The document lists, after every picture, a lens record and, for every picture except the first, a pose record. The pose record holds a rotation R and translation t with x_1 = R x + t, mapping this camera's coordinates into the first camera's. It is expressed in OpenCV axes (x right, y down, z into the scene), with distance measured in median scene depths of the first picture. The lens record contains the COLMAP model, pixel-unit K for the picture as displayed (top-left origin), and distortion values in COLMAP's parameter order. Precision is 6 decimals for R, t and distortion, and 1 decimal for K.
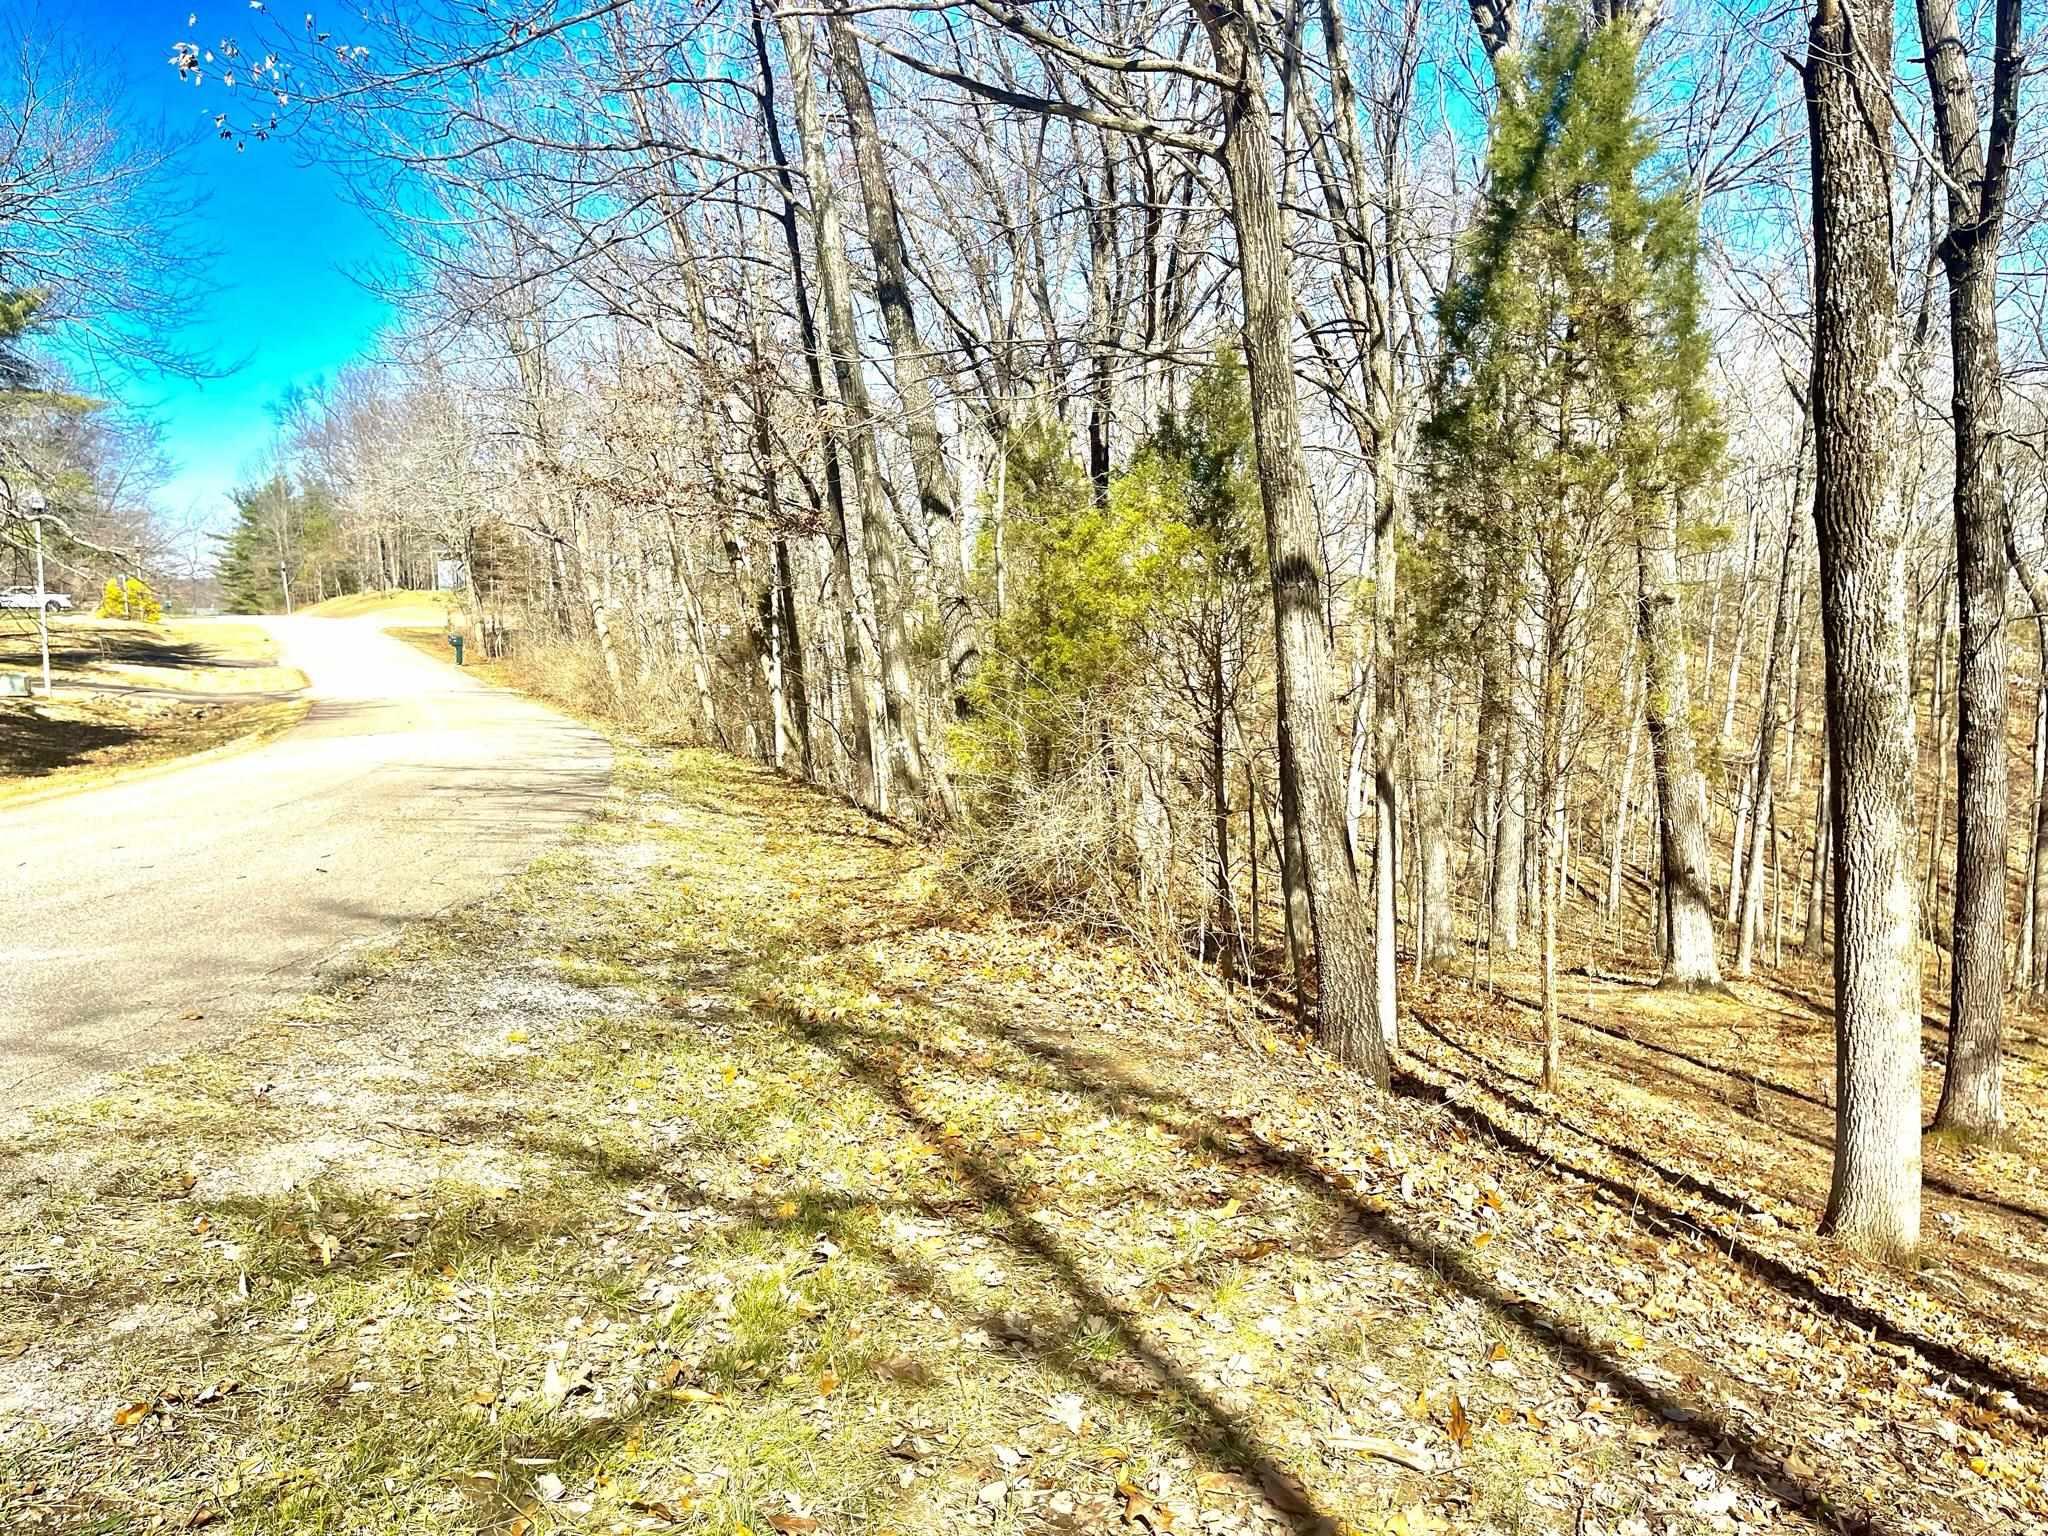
lens RADIAL K [[1540.1, 0, 1026.4], [0, 1540.1, 752.1], [0, 0, 1]] dist [0.069490, -0.075656]
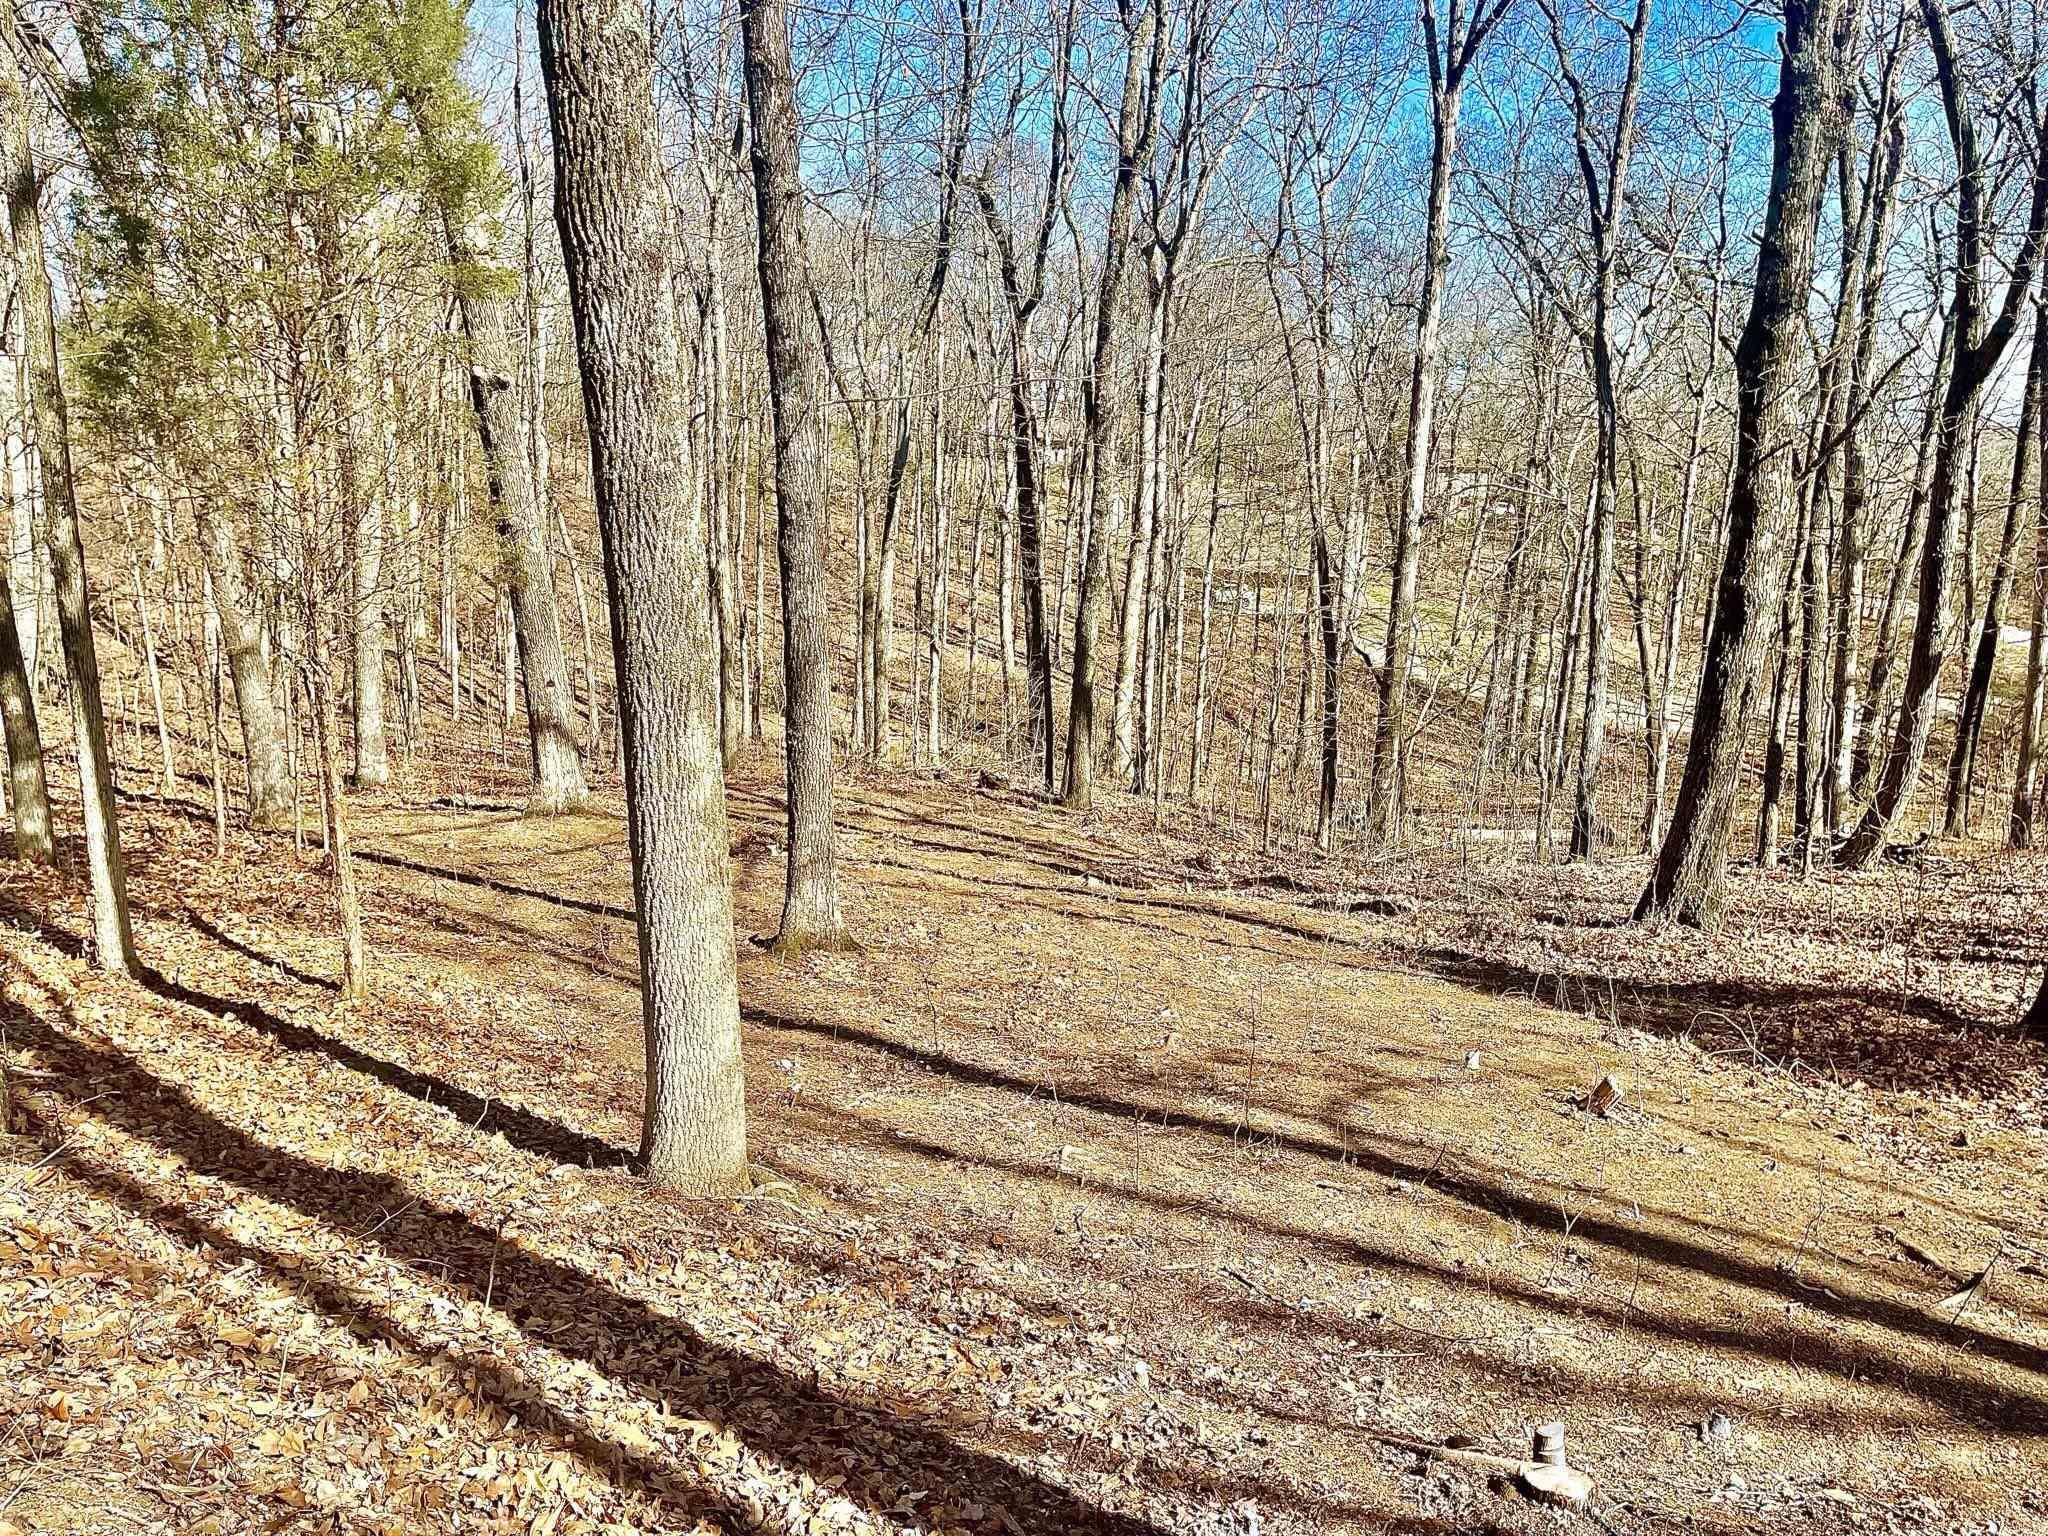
lens RADIAL K [[1540.1, 0, 1004.0], [0, 1540.1, 755.2], [0, 0, 1]] dist [0.069490, -0.075656]
pose [[0.786981, -0.108999, 0.607273, 0.131134], [0.031321, 0.990060, 0.137115, -0.000761], [-0.616182, -0.088887, 0.782572, 0.189260]]
